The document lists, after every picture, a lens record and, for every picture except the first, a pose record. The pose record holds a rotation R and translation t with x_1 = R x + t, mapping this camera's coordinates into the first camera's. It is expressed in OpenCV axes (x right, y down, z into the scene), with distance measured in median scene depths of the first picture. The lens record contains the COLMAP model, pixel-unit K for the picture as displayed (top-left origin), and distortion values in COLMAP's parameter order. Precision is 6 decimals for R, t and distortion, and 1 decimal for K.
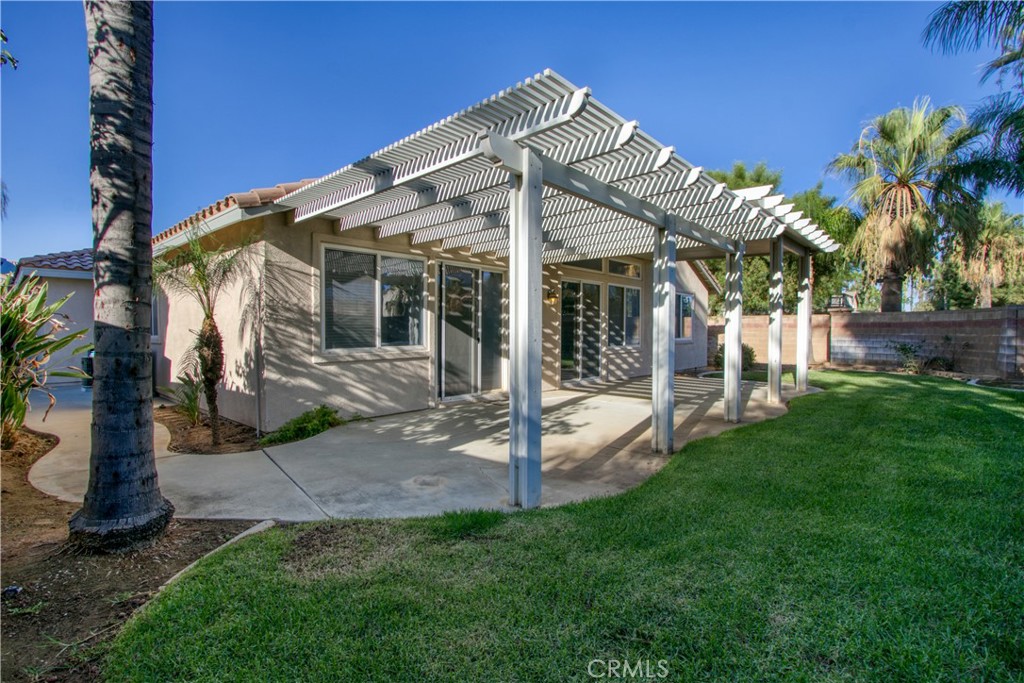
lens RADIAL K [[473.8, 0, 508.3], [0, 473.8, 343.5], [0, 0, 1]] dist [0.000842, 0.000476]
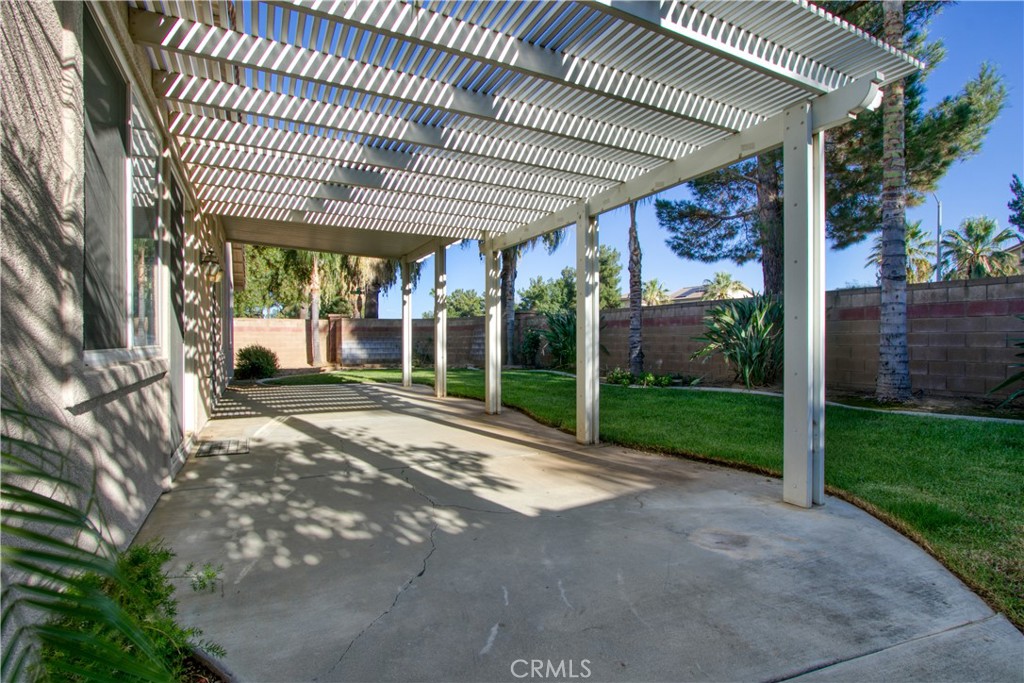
lens RADIAL K [[473.8, 0, 508.3], [0, 473.8, 343.5], [0, 0, 1]] dist [0.000842, 0.000476]
pose [[0.331325, -0.006951, 0.943491, -0.879047], [0.024662, 0.999695, -0.001295, 0.019020], [-0.943194, 0.023697, 0.331395, 1.071327]]
